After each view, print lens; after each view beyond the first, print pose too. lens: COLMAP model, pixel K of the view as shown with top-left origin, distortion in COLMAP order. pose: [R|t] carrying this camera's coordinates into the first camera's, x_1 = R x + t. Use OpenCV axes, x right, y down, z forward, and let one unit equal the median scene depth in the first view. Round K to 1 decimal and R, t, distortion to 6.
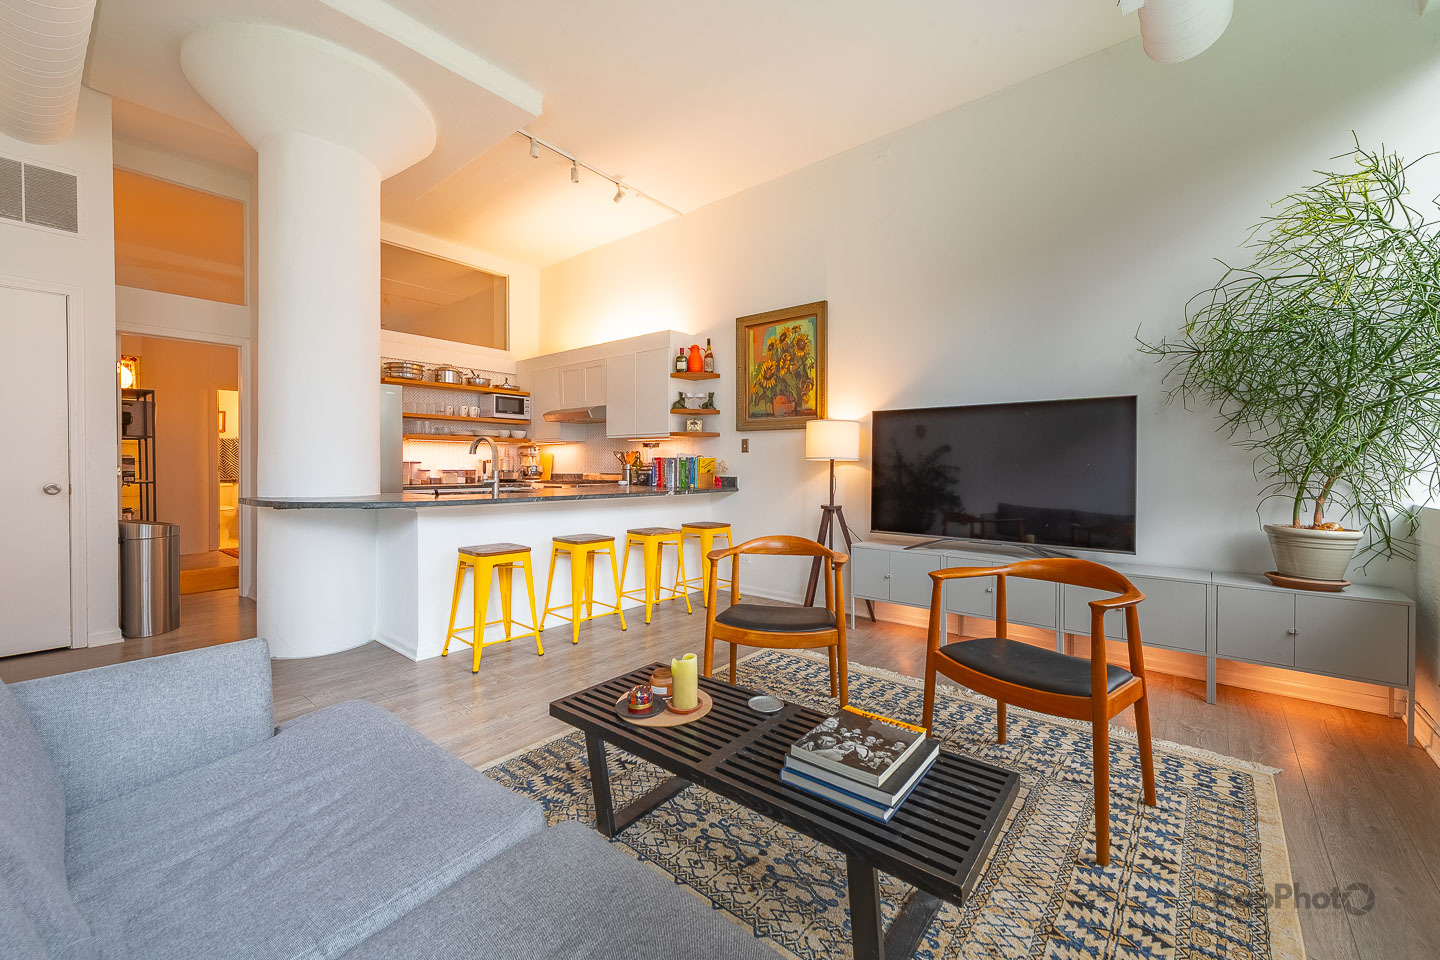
lens RADIAL K [[599.6, 0, 731.1], [0, 599.6, 471.5], [0, 0, 1]] dist [0.013114, -0.003077]
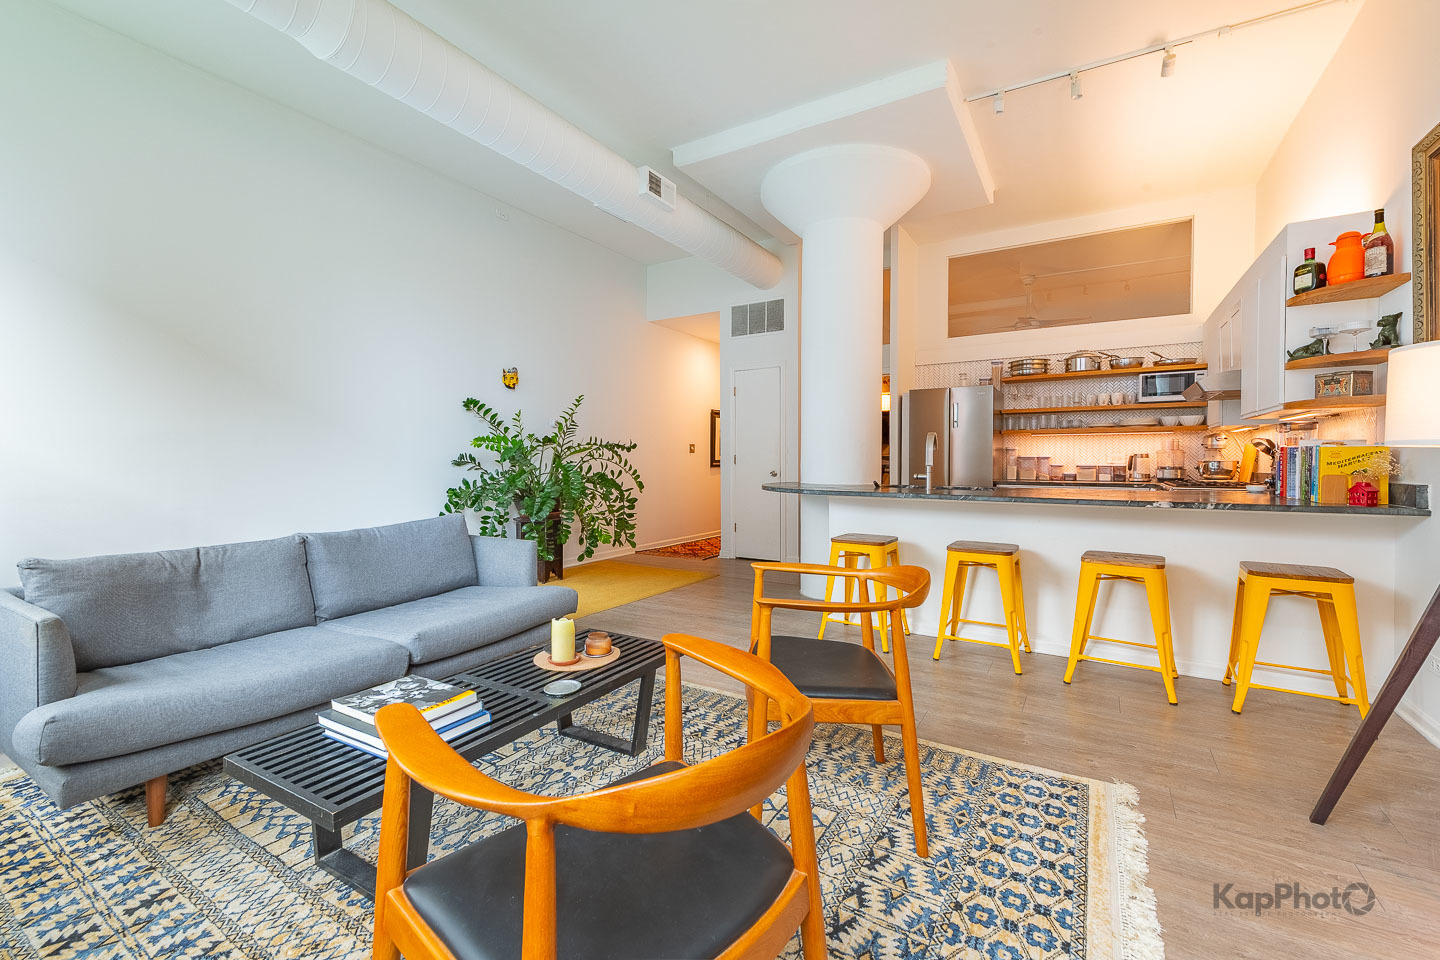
lens RADIAL K [[560.8, 0, 709.8], [0, 560.8, 466.6], [0, 0, 1]] dist [0.001027, 0.000323]
pose [[0.141304, 0.011991, -0.989894, 0.369891], [-0.010452, 0.999889, 0.010620, -0.004559], [0.989911, 0.008846, 0.141414, 0.387929]]
